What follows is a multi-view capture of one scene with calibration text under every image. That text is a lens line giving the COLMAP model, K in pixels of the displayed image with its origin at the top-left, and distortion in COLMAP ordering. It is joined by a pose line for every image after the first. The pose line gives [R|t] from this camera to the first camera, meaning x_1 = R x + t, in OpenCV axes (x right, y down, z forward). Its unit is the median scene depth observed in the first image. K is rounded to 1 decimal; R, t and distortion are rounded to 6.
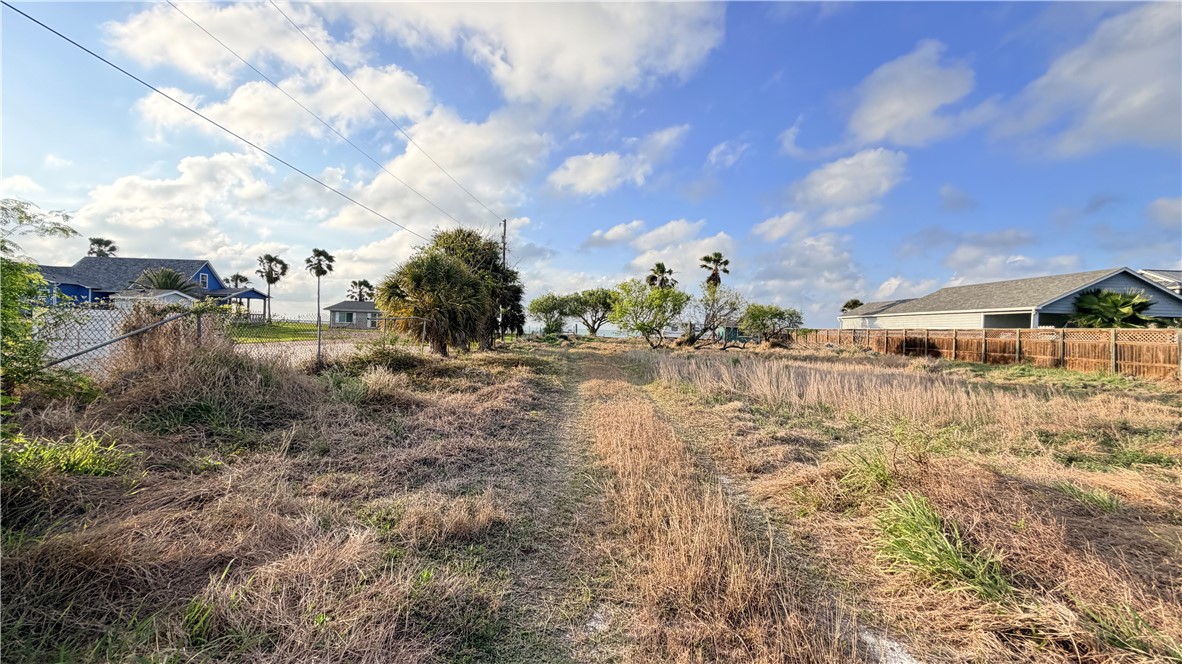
lens RADIAL K [[492.9, 0, 591.0], [0, 492.9, 332.0], [0, 0, 1]] dist [-0.000124, 0.000003]
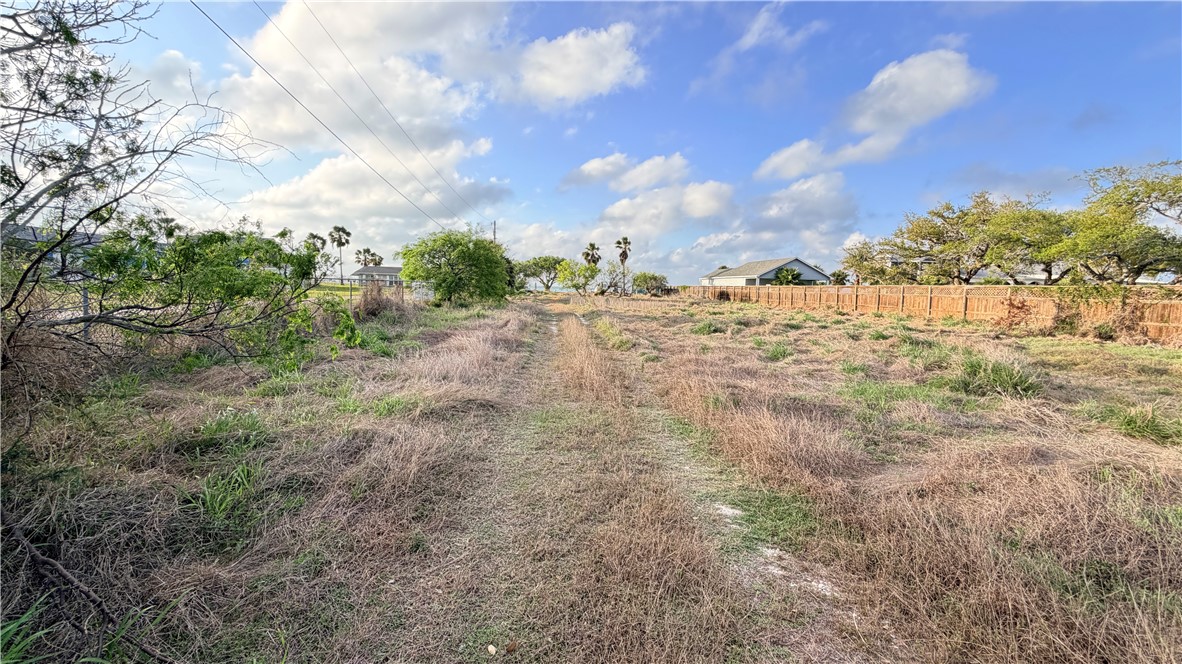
lens RADIAL K [[492.9, 0, 591.0], [0, 492.9, 332.0], [0, 0, 1]] dist [-0.000124, 0.000003]
pose [[0.995329, -0.013125, 0.095644, -0.010230], [0.004624, 0.996059, 0.088567, -0.000003], [-0.096429, -0.087711, 0.991468, -0.468591]]
